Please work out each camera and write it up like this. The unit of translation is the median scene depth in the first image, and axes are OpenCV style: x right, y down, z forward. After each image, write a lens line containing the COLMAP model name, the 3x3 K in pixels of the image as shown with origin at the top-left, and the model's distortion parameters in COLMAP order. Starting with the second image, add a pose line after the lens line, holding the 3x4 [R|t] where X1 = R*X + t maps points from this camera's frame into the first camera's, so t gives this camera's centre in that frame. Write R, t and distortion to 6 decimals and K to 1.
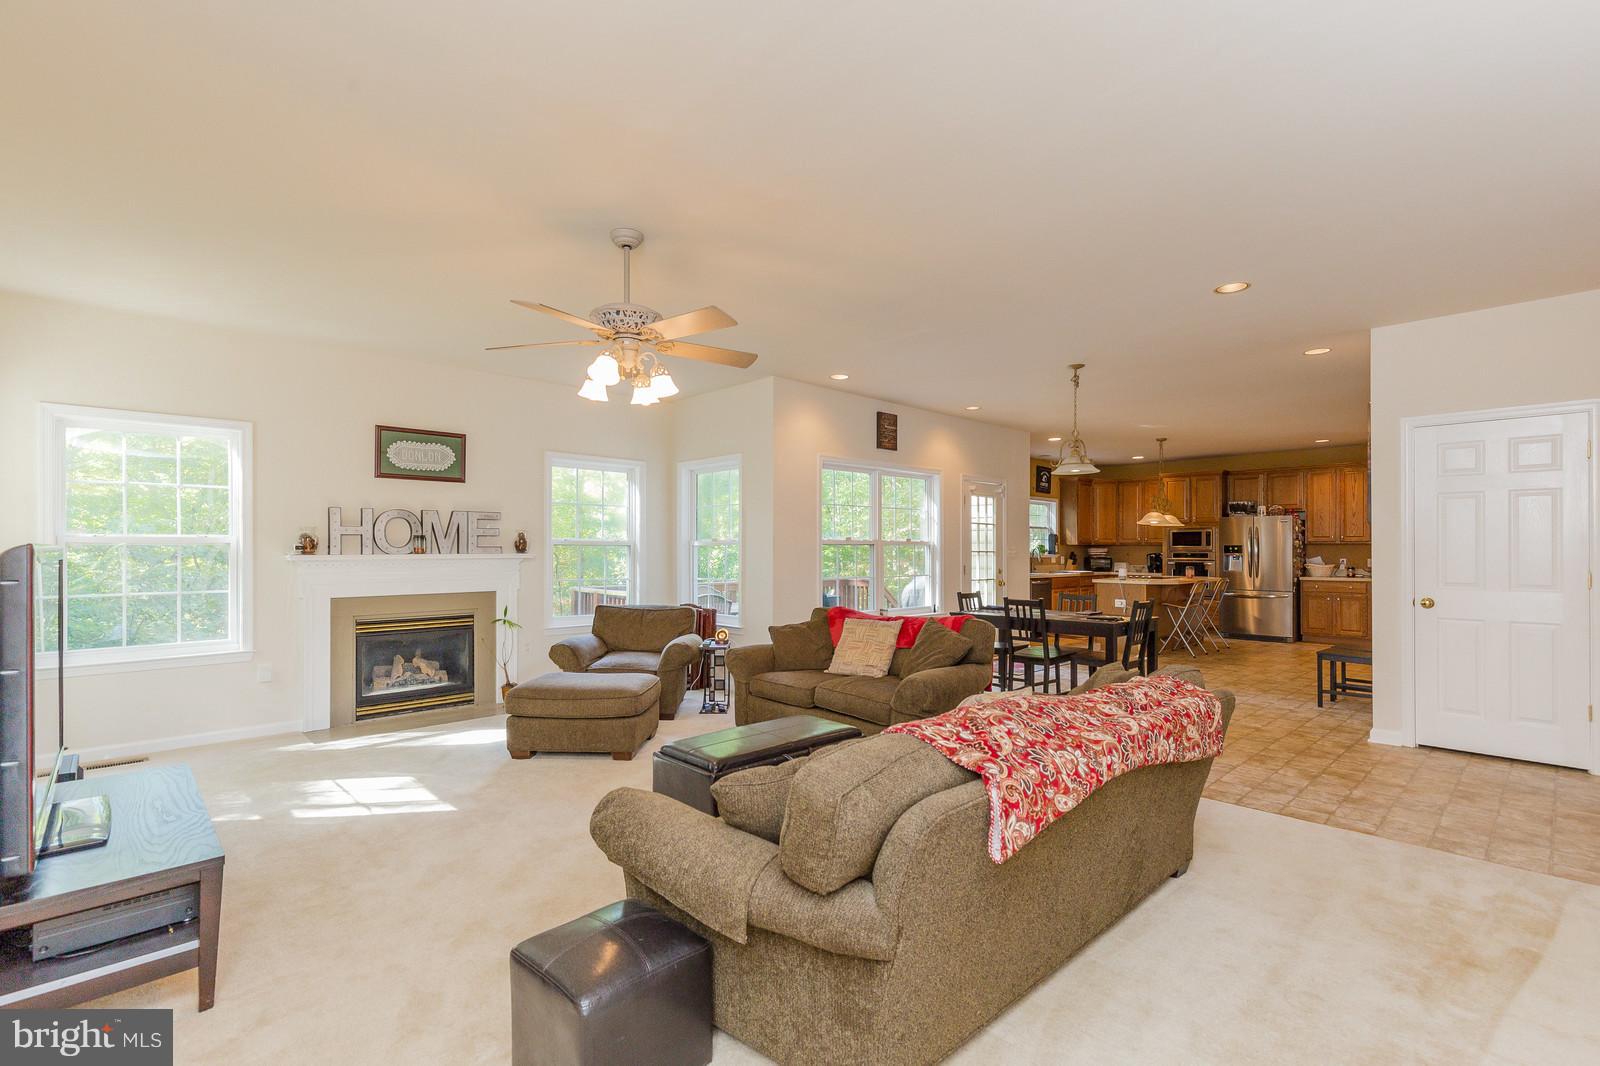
lens RADIAL K [[728.9, 0, 774.1], [0, 728.9, 554.3], [0, 0, 1]] dist [-0.022915, 0.001016]
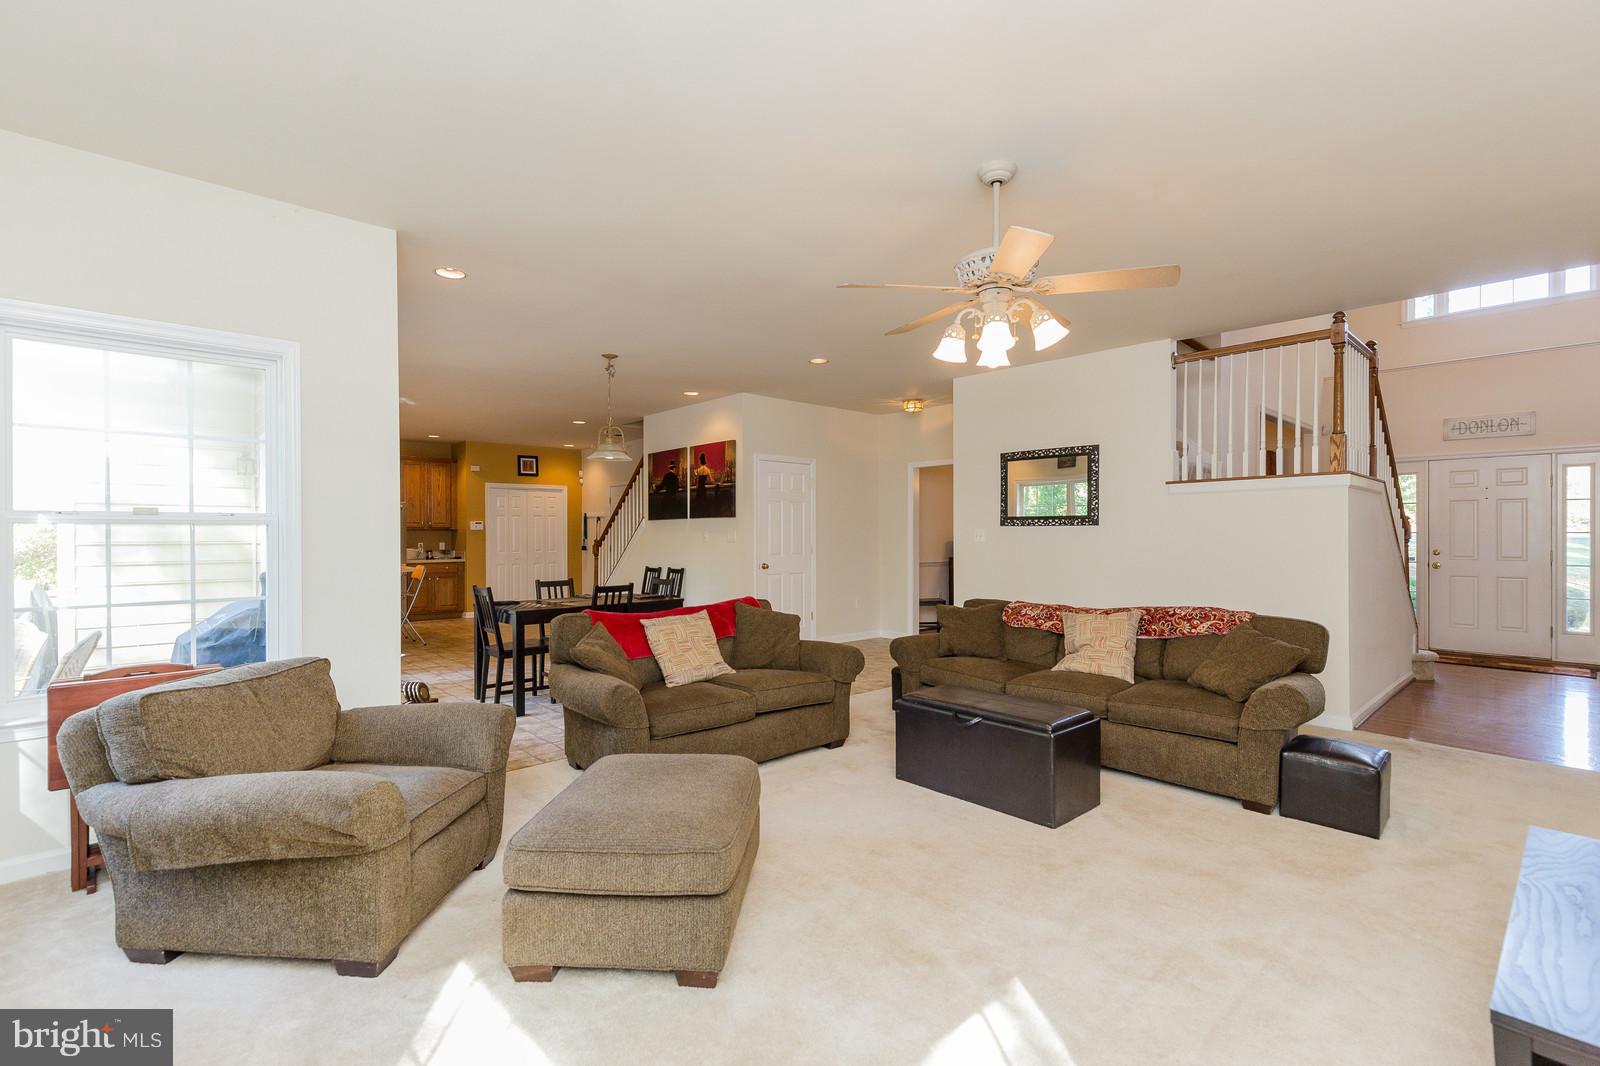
lens RADIAL K [[728.9, 0, 814.1], [0, 728.9, 536.4], [0, 0, 1]] dist [-0.022915, 0.001016]
pose [[-0.010087, -0.002915, 0.999945, -0.397944], [0.009403, 0.999951, 0.003010, -0.002238], [-0.999905, 0.009433, -0.010059, 0.459524]]
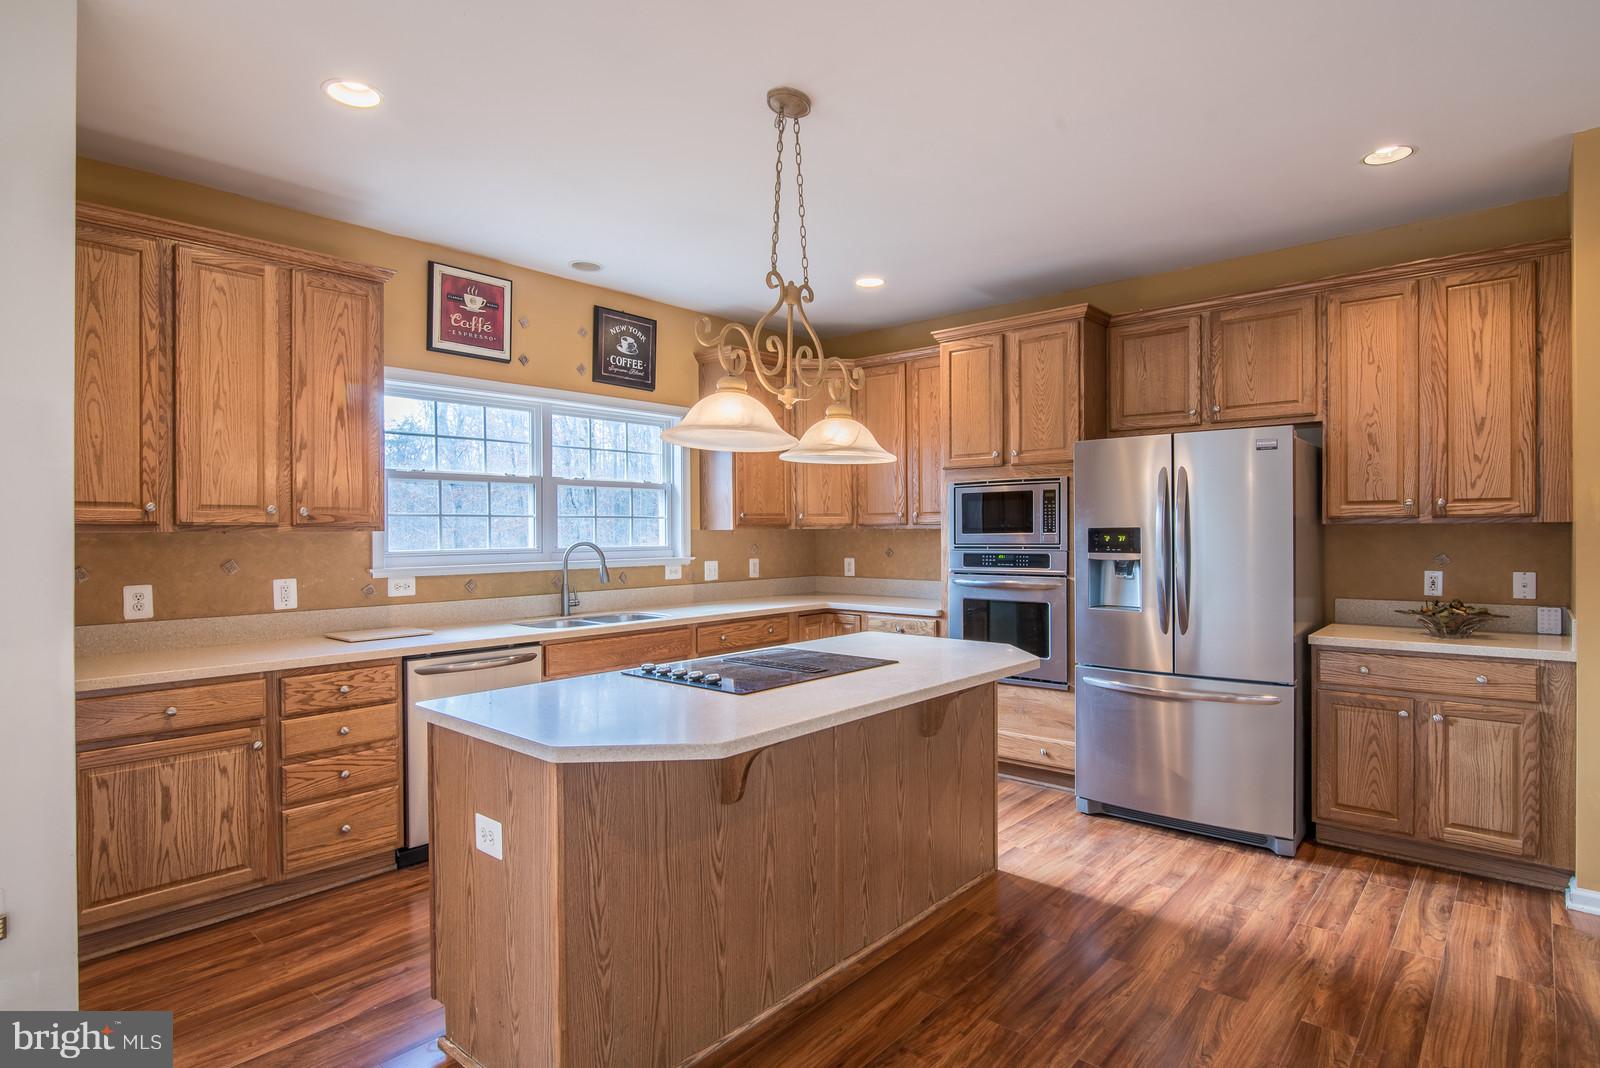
lens RADIAL K [[830.0, 0, 806.8], [0, 830.0, 537.0], [0, 0, 1]] dist [-0.023223, 0.001793]
pose [[0.992393, -0.008246, 0.122833, 0.542187], [0.008176, 0.999966, 0.001075, -0.013168], [-0.122838, -0.000062, 0.992427, 0.775735]]
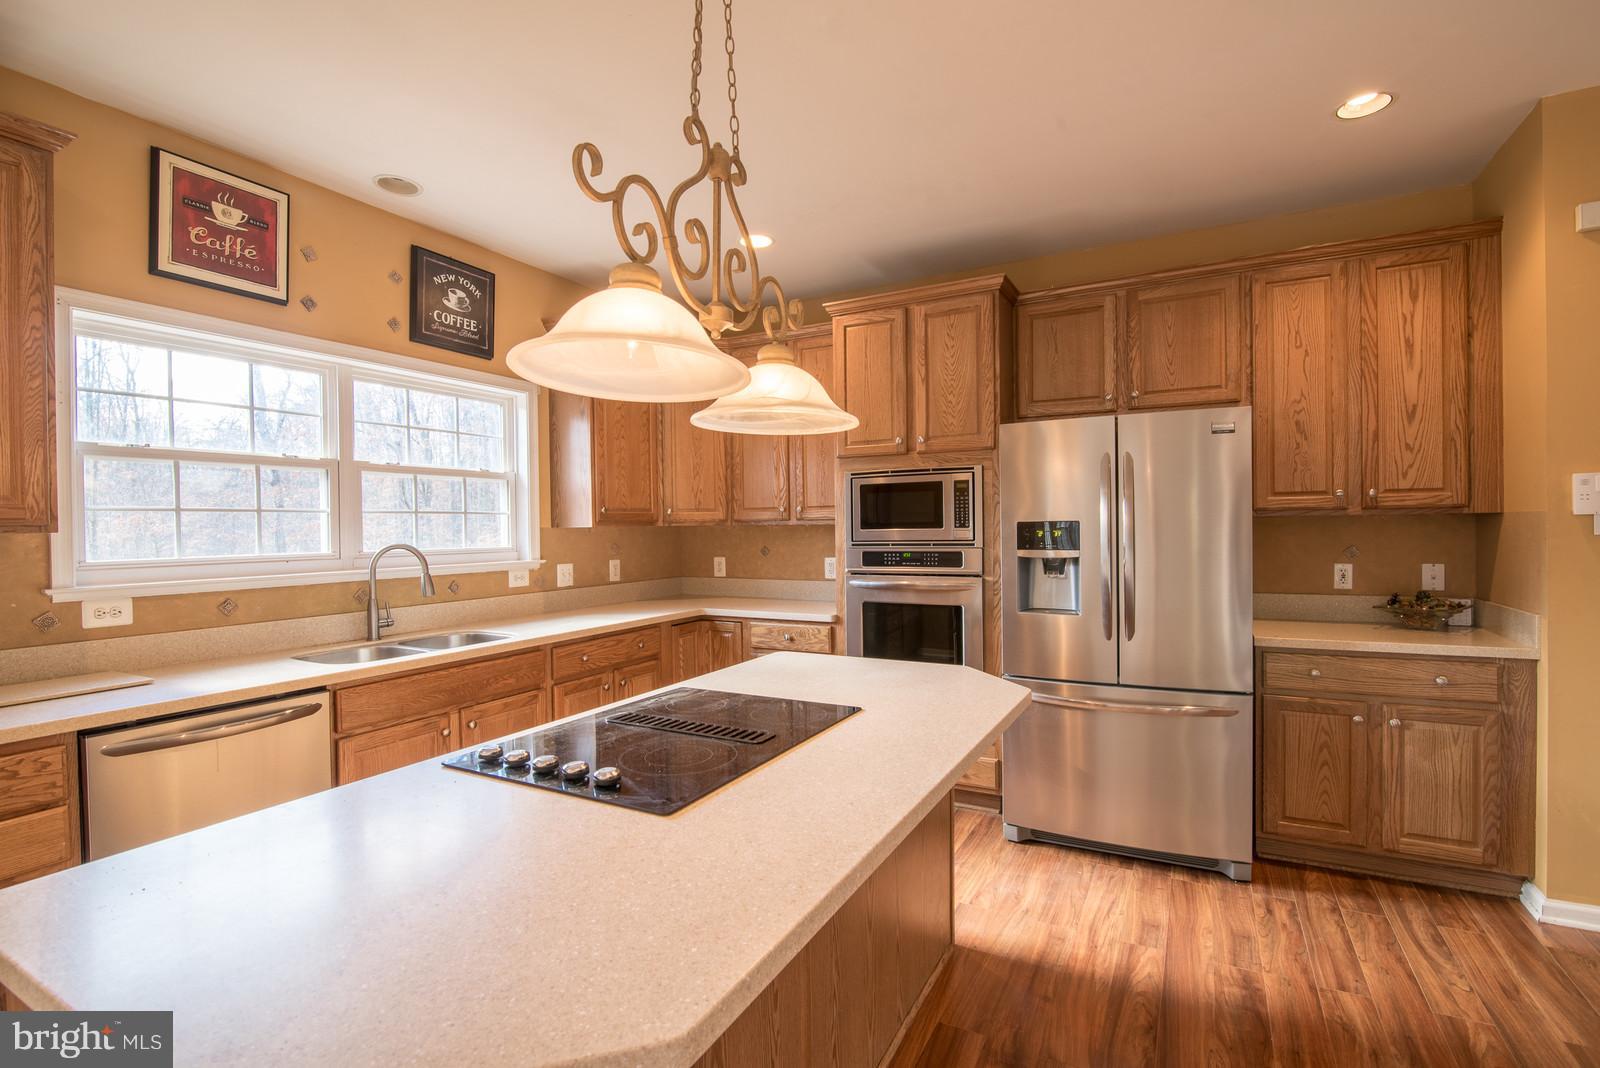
lens RADIAL K [[728.9, 0, 802.7], [0, 728.9, 536.9], [0, 0, 1]] dist [-0.022915, 0.001016]
pose [[0.940787, -0.018790, 0.338478, 0.533561], [0.016771, 0.999820, 0.008889, -0.013976], [-0.338584, -0.002686, 0.940932, 0.904812]]
